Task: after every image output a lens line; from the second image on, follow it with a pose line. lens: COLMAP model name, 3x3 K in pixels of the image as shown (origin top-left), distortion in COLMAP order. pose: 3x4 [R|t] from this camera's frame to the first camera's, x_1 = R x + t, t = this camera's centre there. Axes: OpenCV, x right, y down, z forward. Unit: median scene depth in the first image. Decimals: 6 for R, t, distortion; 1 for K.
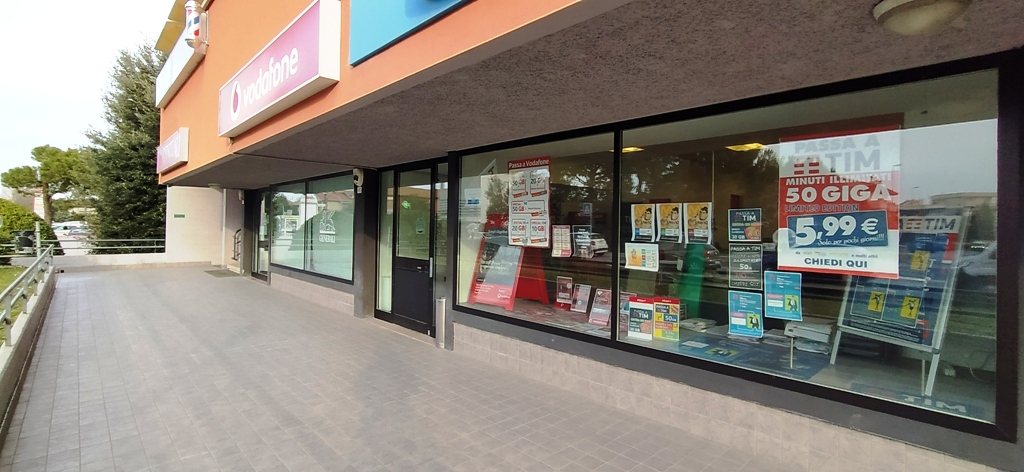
lens RADIAL K [[466.5, 0, 514.7], [0, 466.5, 224.9], [0, 0, 1]] dist [-0.000440, 0.001561]
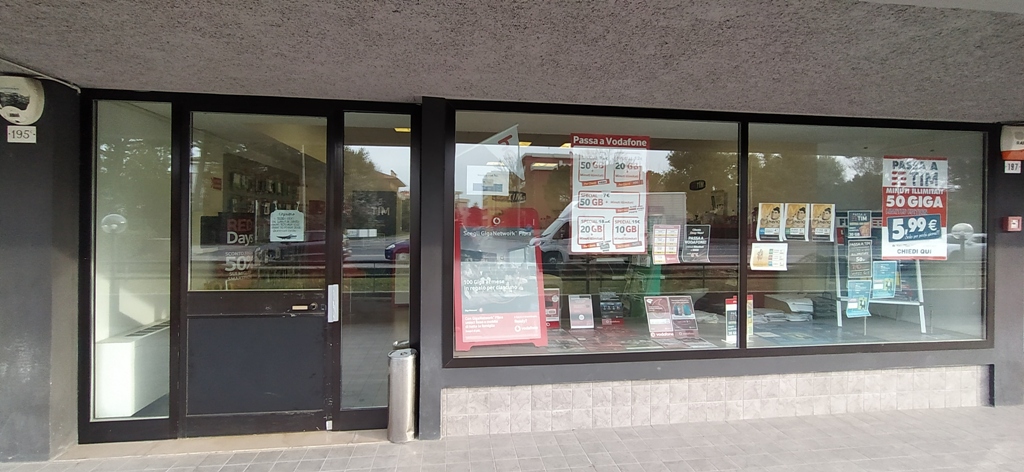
lens RADIAL K [[466.5, 0, 516.2], [0, 466.5, 224.6], [0, 0, 1]] dist [-0.000440, 0.001561]
pose [[0.574008, -0.013331, 0.818741, -0.804364], [-0.002186, 0.999839, 0.017813, -0.014806], [-0.818847, -0.012015, 0.573887, 0.844114]]
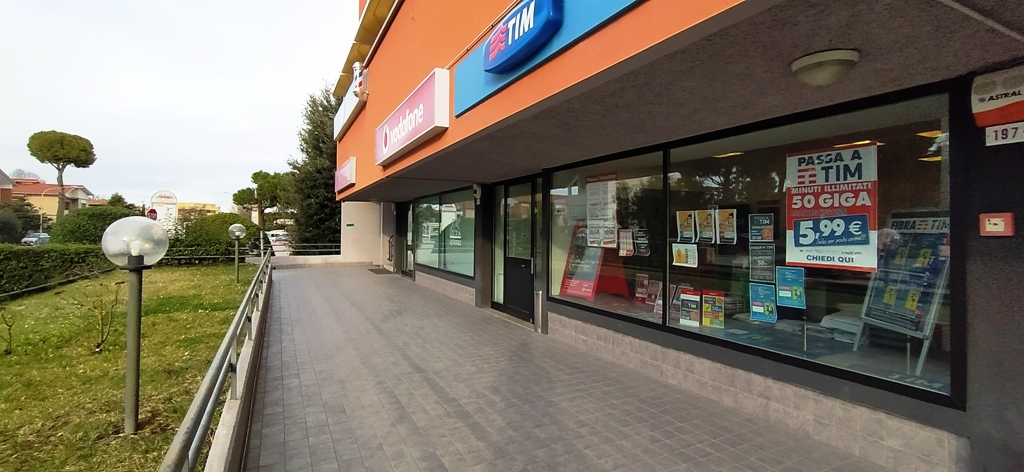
lens RADIAL K [[466.5, 0, 513.4], [0, 466.5, 227.3], [0, 0, 1]] dist [-0.000440, 0.001561]
pose [[0.959032, -0.012881, -0.283004, 0.183492], [0.011629, 0.999914, -0.006105, -0.000674], [0.283058, 0.002564, 0.959099, -0.257159]]
